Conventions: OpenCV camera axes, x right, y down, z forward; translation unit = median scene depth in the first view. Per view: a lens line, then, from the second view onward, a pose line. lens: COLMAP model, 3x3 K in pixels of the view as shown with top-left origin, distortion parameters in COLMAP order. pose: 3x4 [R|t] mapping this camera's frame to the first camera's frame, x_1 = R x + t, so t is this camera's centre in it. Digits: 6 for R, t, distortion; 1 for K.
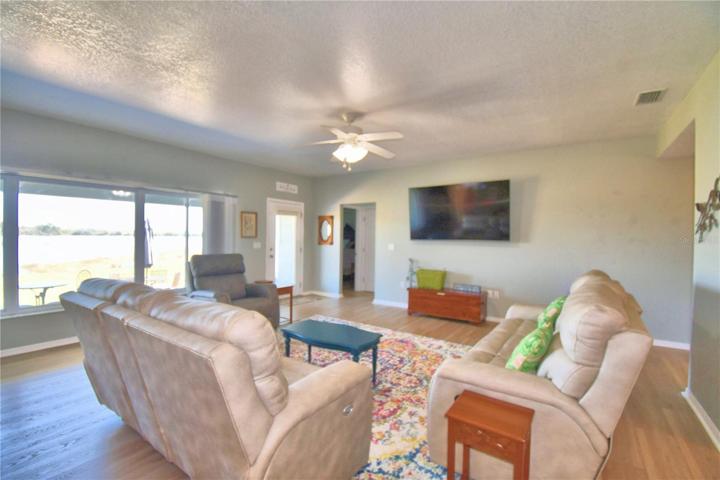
lens RADIAL K [[318.0, 0, 357.6], [0, 318.0, 241.1], [0, 0, 1]] dist [0.021595, -0.025336]
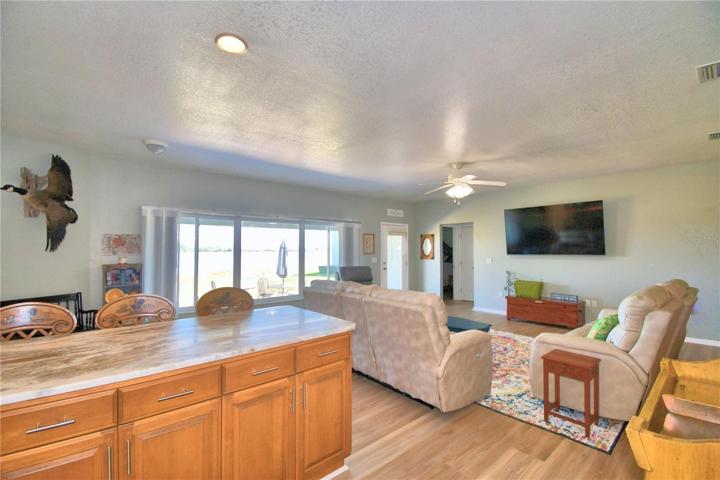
lens RADIAL K [[318.0, 0, 357.6], [0, 318.0, 241.1], [0, 0, 1]] dist [0.021595, -0.025336]
pose [[0.966940, -0.020691, -0.254164, -0.078423], [0.009623, 0.998954, -0.044710, -0.007858], [0.254823, 0.040786, 0.966127, -0.315669]]
